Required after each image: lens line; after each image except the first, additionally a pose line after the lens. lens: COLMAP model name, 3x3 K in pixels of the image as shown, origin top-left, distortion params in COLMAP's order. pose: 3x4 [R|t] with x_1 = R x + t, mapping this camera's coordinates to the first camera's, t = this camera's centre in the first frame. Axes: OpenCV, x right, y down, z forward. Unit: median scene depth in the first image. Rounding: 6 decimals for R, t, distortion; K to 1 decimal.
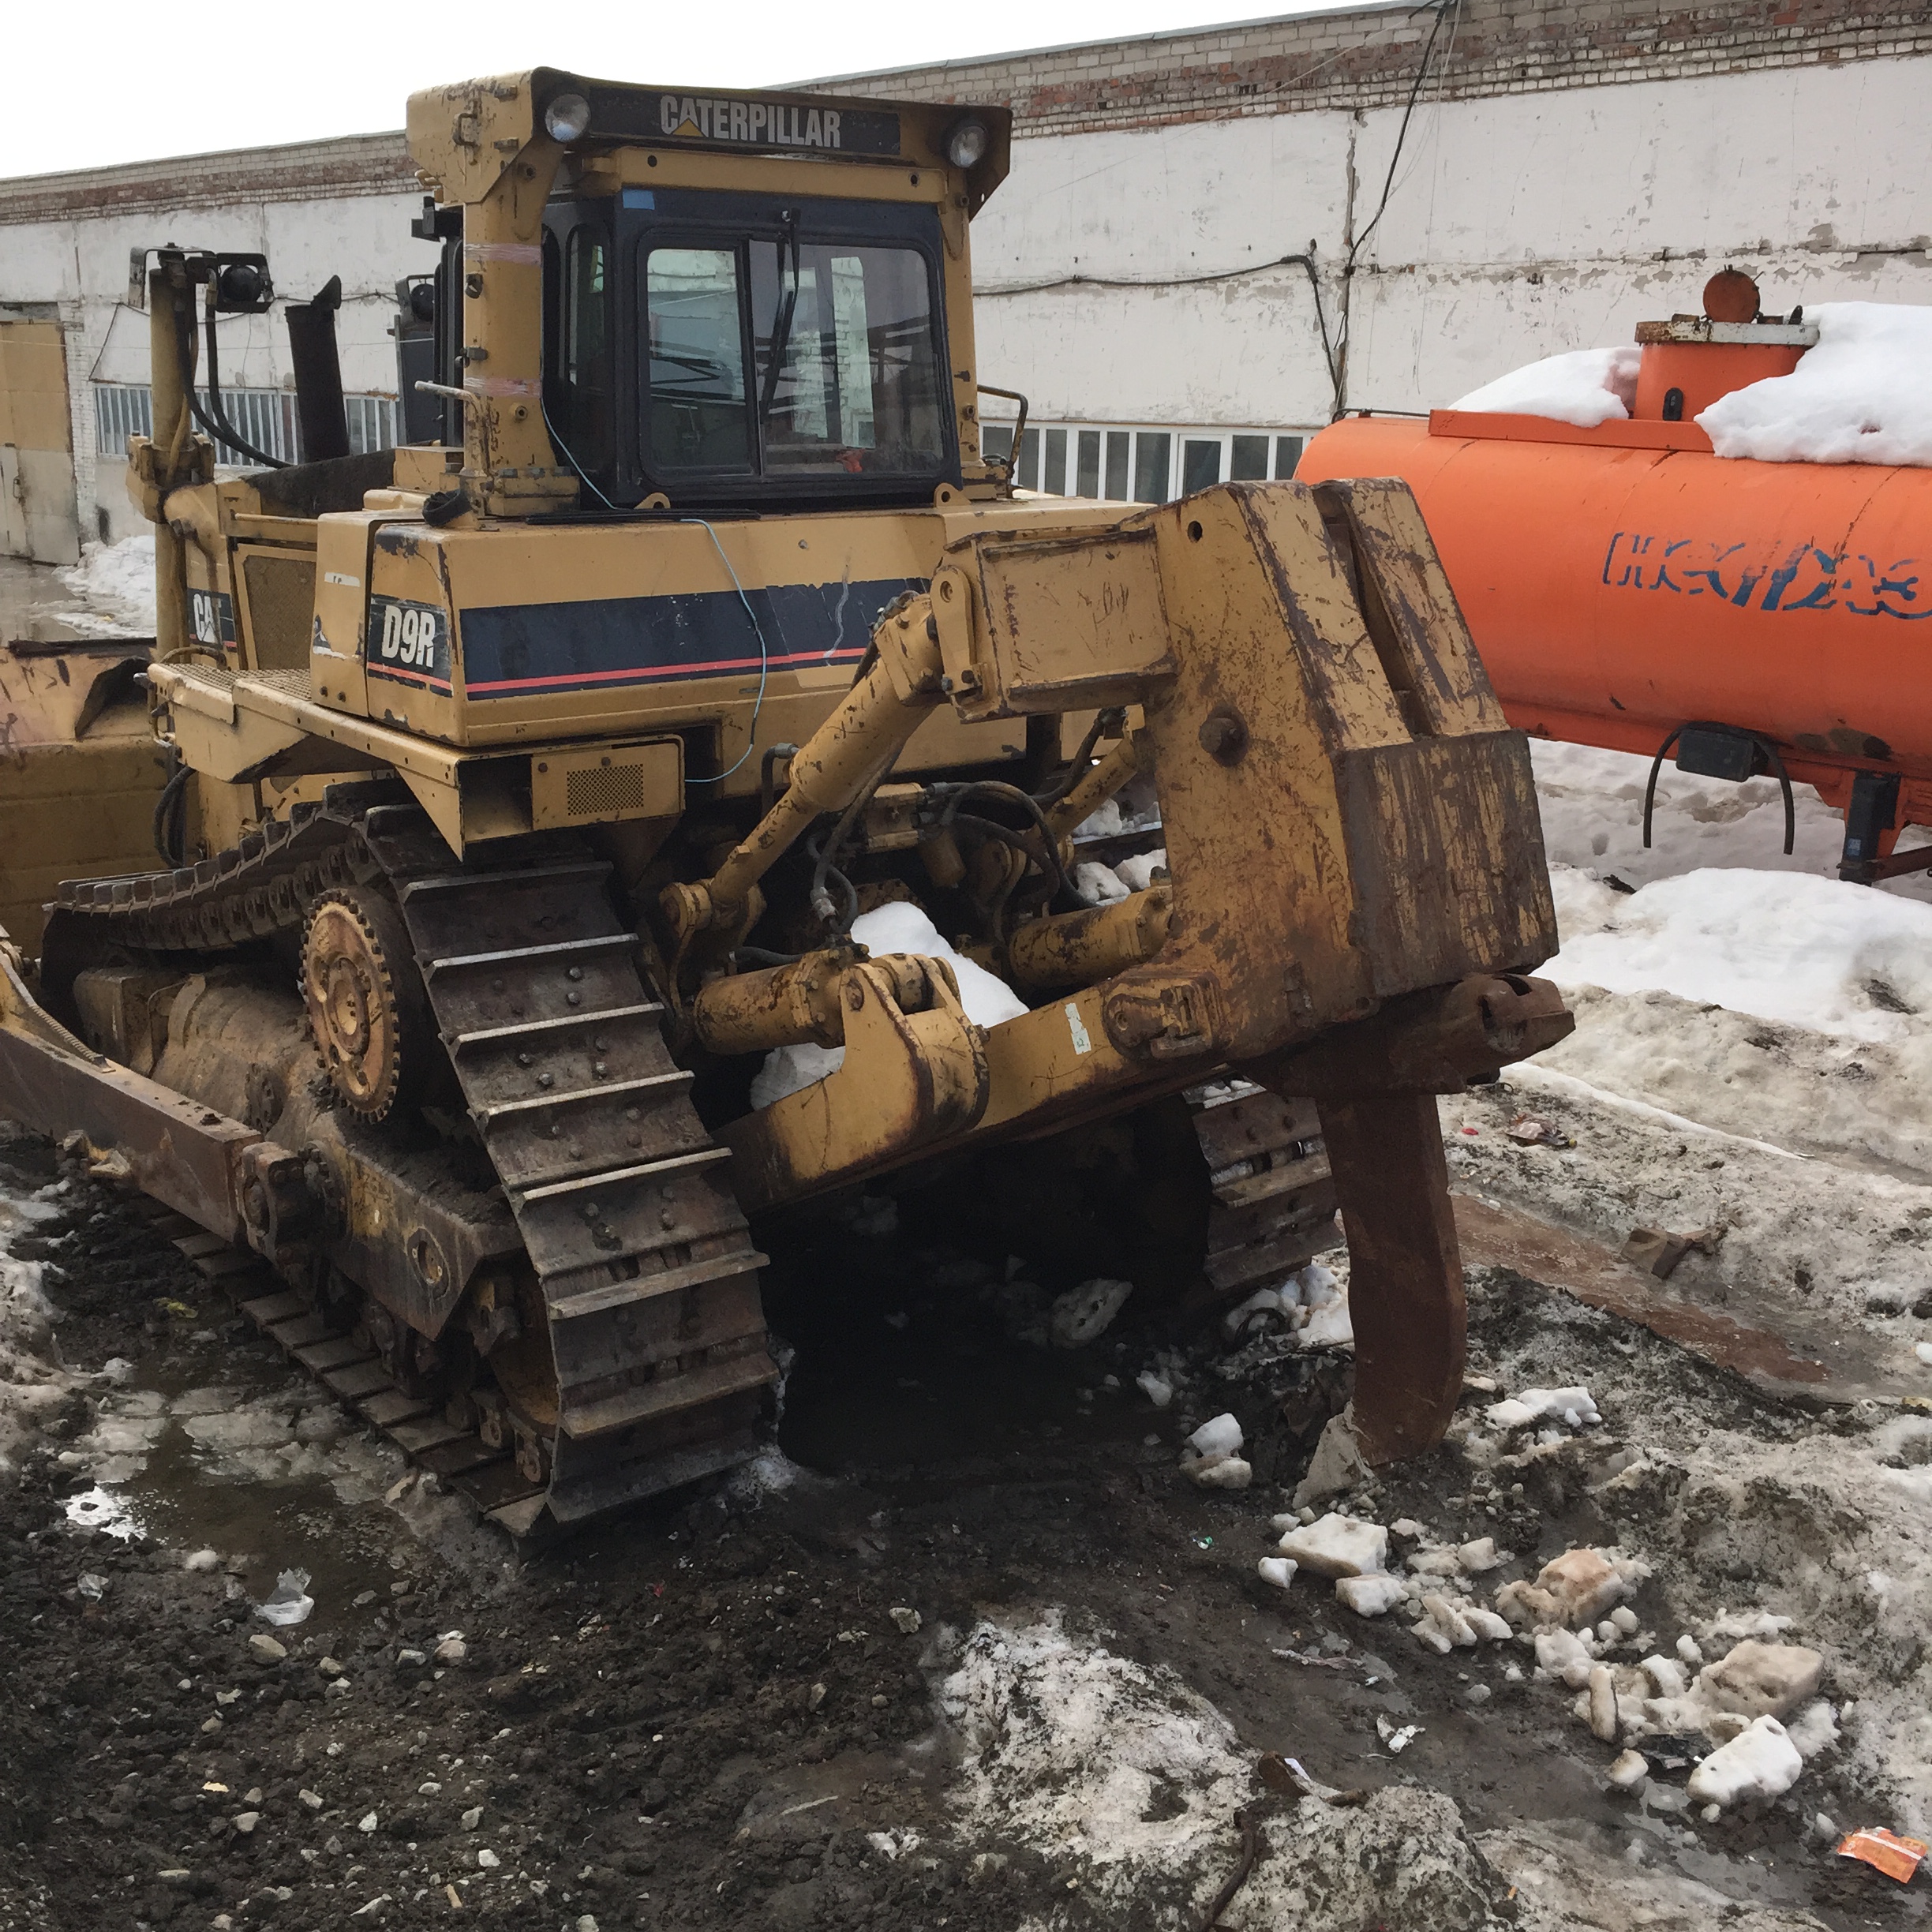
lens RADIAL K [[2174.3, 0, 964.7], [0, 2174.3, 955.9], [0, 0, 1]] dist [0.080436, -0.033419]
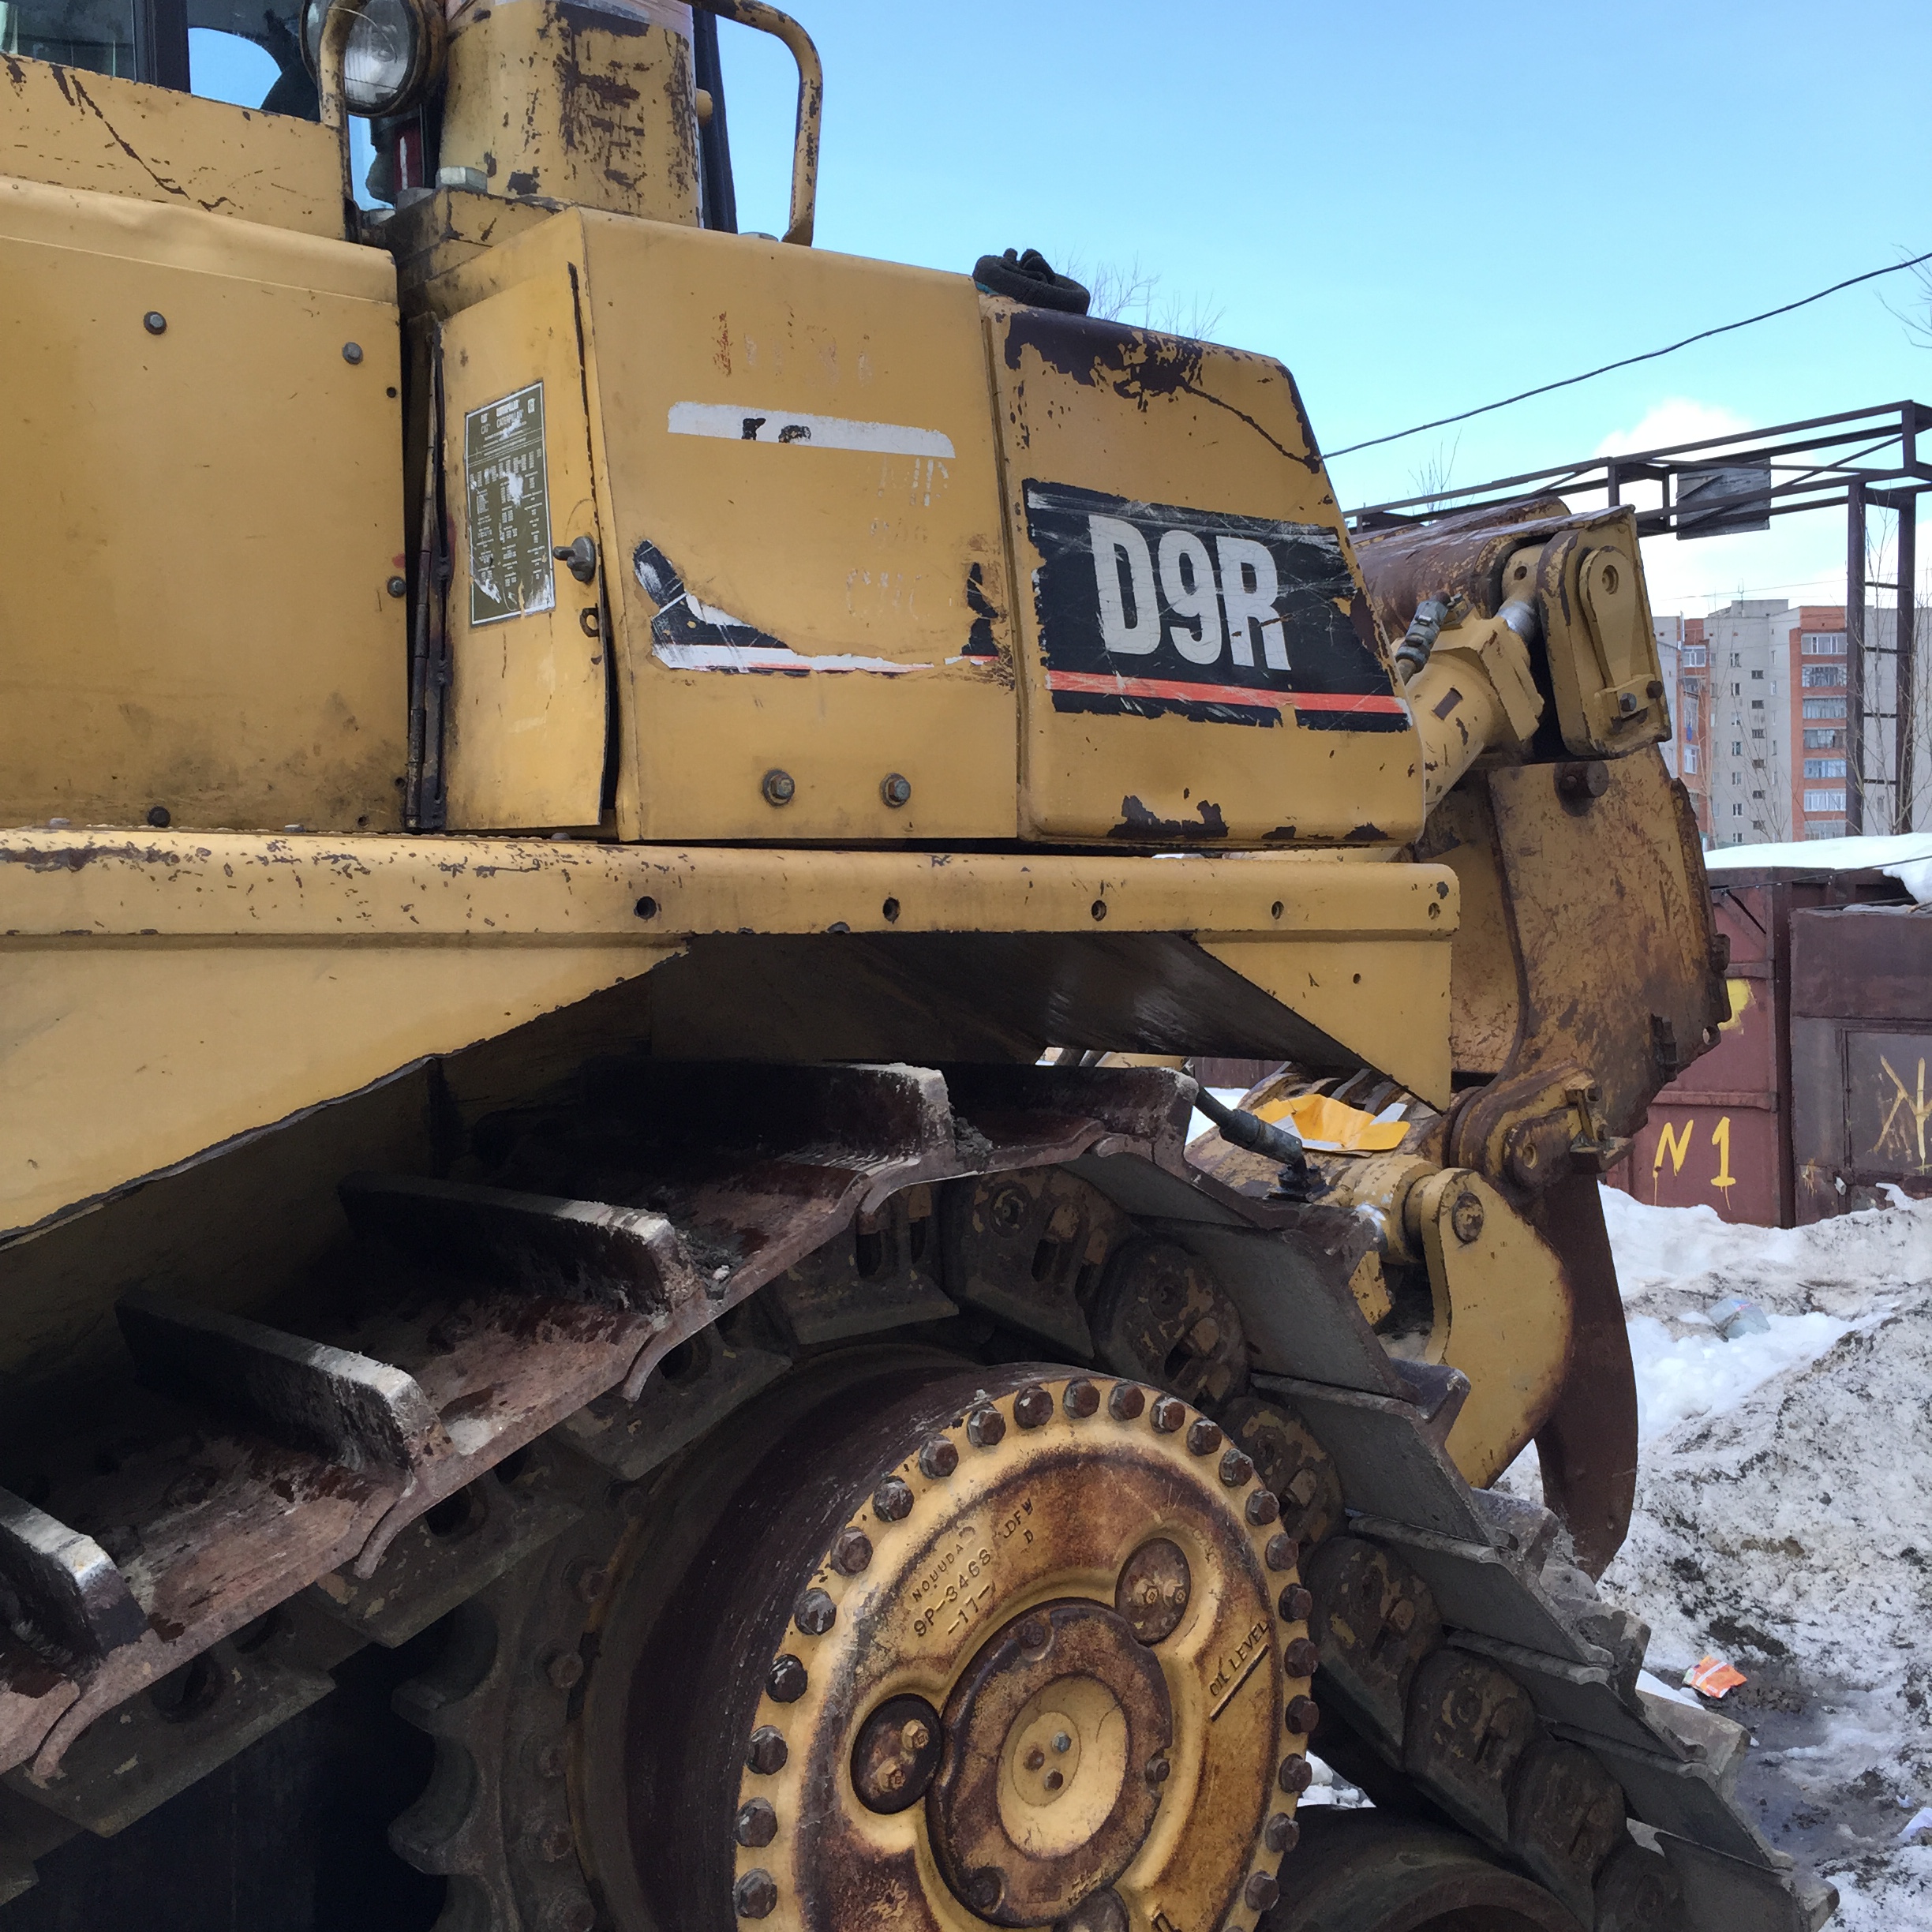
lens RADIAL K [[2204.3, 0, 964.9], [0, 2204.3, 974.9], [0, 0, 1]] dist [0.069232, -0.039465]
pose [[-0.023961, -0.036982, 0.999029, -0.217904], [0.269914, 0.961964, 0.042084, -0.037310], [-0.962586, 0.270660, -0.013068, 0.361191]]
